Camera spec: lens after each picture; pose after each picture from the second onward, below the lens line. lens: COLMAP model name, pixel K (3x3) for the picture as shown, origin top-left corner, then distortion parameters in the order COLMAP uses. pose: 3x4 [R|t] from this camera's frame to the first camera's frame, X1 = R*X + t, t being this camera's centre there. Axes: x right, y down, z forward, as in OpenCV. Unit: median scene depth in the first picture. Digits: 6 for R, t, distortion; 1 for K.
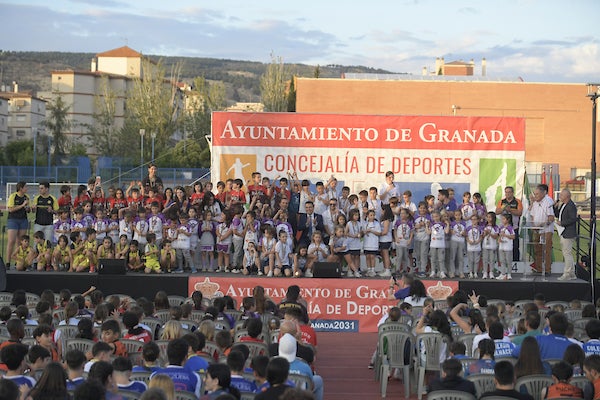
lens RADIAL K [[1580.2, 0, 300.0], [0, 1580.2, 200.0], [0, 0, 1]] dist [-0.066208, -0.500348]
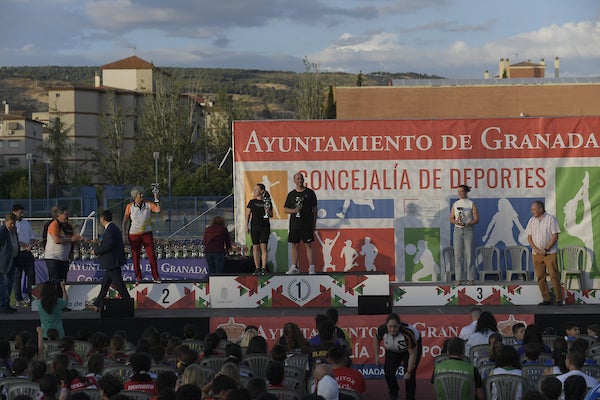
lens RADIAL K [[1775.4, 0, 300.0], [0, 1775.4, 200.0], [0, 0, 1]] dist [0.137653, -0.448465]
pose [[0.999175, -0.028907, -0.028521, 0.005529], [0.028093, 0.999197, -0.028563, 0.013872], [0.029323, 0.027738, 0.999185, 0.058801]]
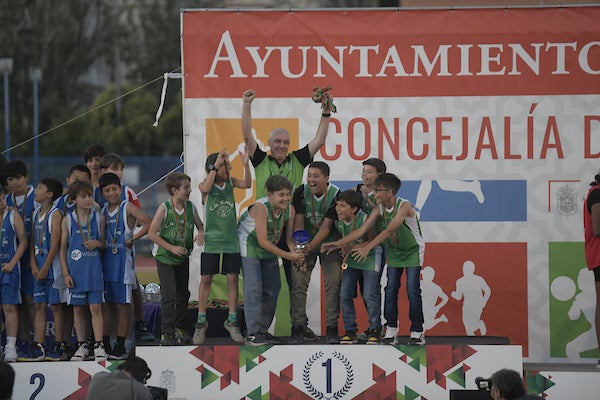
lens RADIAL K [[2009.7, 0, 290.2], [0, 2009.7, 202.3], [0, 0, 1]] dist [0.323278, 0.468145]
pose [[0.999218, -0.020889, -0.033559, -0.013232], [0.019122, 0.998458, -0.052123, 0.018089], [0.034596, 0.051441, 0.998077, 0.502259]]
